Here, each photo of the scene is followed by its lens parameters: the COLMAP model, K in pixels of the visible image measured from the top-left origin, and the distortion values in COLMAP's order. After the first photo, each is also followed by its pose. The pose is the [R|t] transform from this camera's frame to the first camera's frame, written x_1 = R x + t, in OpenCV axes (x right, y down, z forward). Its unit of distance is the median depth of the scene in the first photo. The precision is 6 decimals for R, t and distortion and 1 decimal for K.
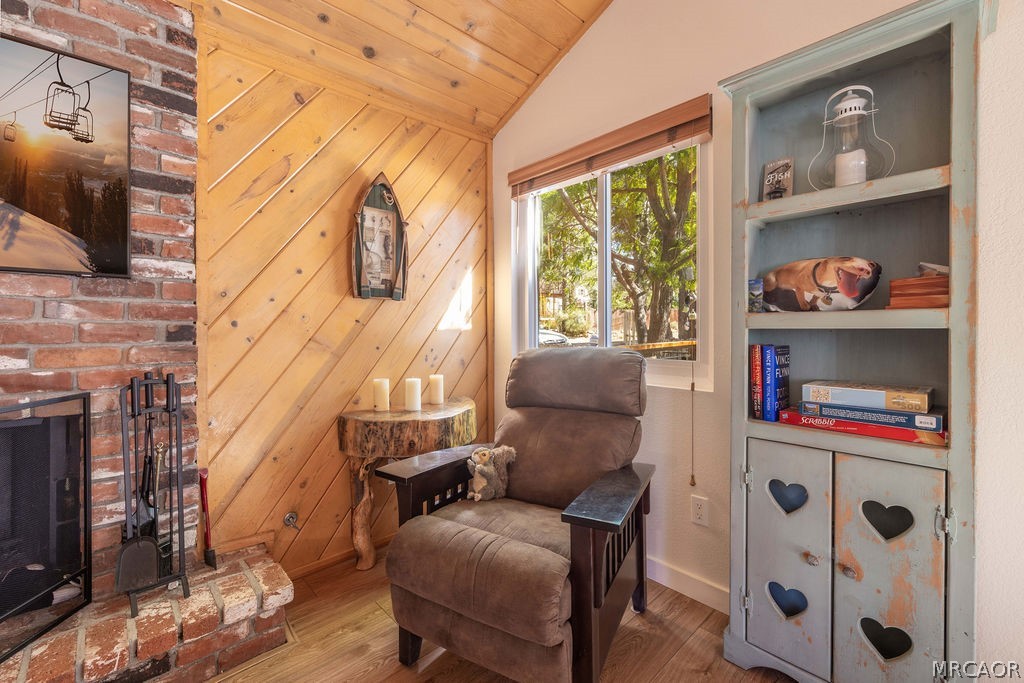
lens RADIAL K [[436.3, 0, 479.3], [0, 436.3, 331.6], [0, 0, 1]] dist [-0.001615, 0.000375]
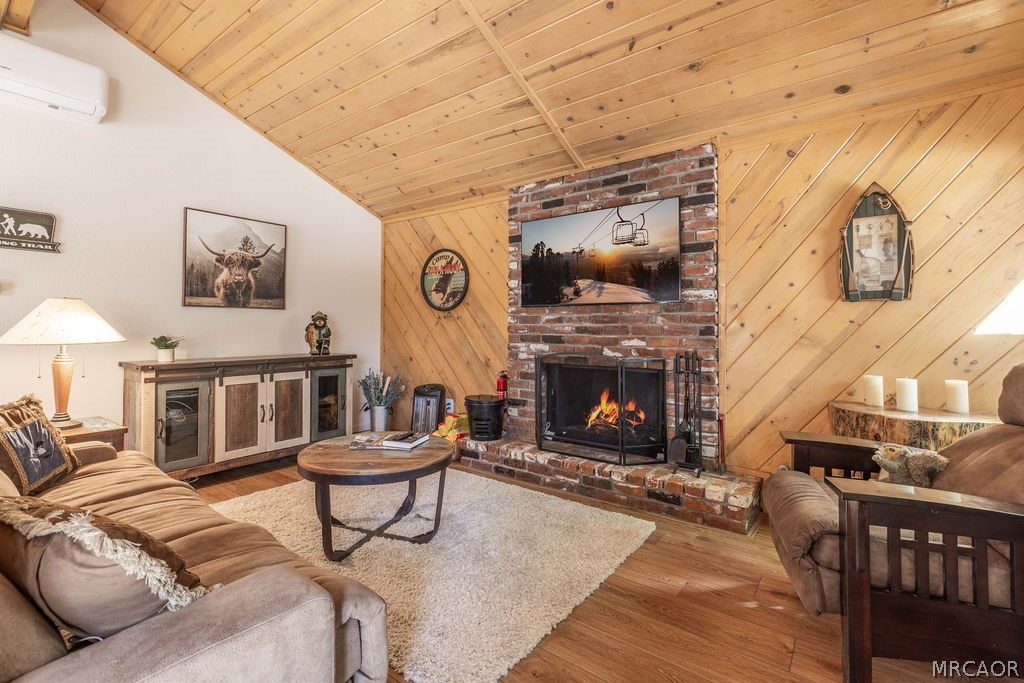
lens RADIAL K [[436.3, 0, 524.7], [0, 436.3, 322.1], [0, 0, 1]] dist [-0.001615, 0.000375]
pose [[0.224384, -0.010016, -0.974449, 0.816254], [-0.005193, 0.999921, -0.011474, -0.007149], [0.974487, 0.007635, 0.224314, -0.090195]]
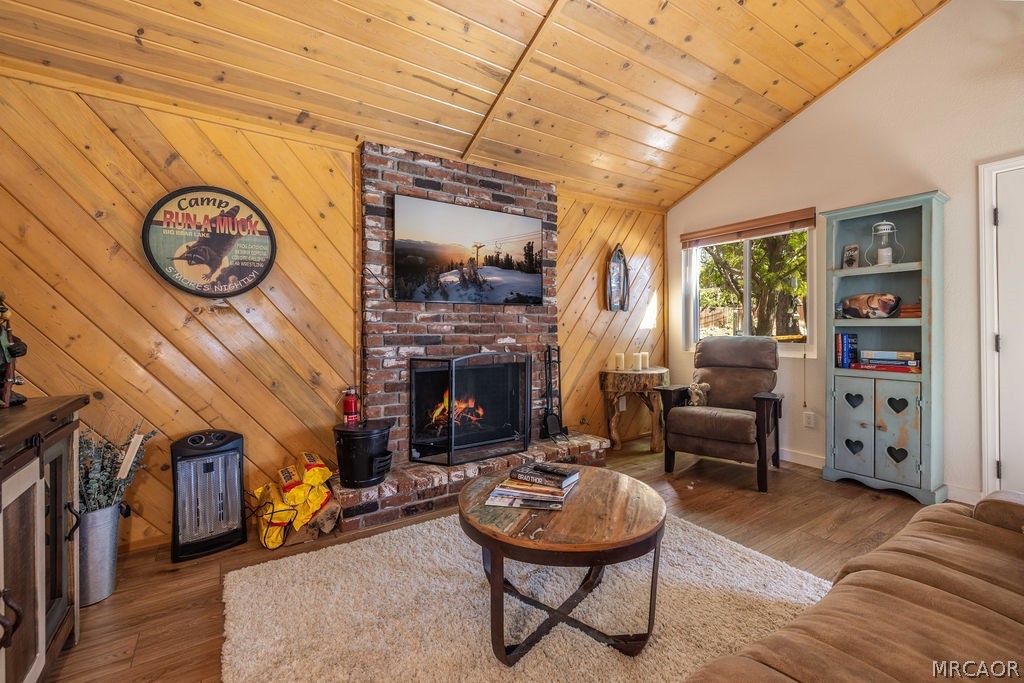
lens RADIAL K [[436.3, 0, 473.7], [0, 436.3, 329.2], [0, 0, 1]] dist [-0.001615, 0.000375]
pose [[0.986256, -0.001689, -0.165214, -0.694129], [0.001750, 0.999998, 0.000222, 0.004087], [0.165213, -0.000508, 0.986258, -1.249260]]
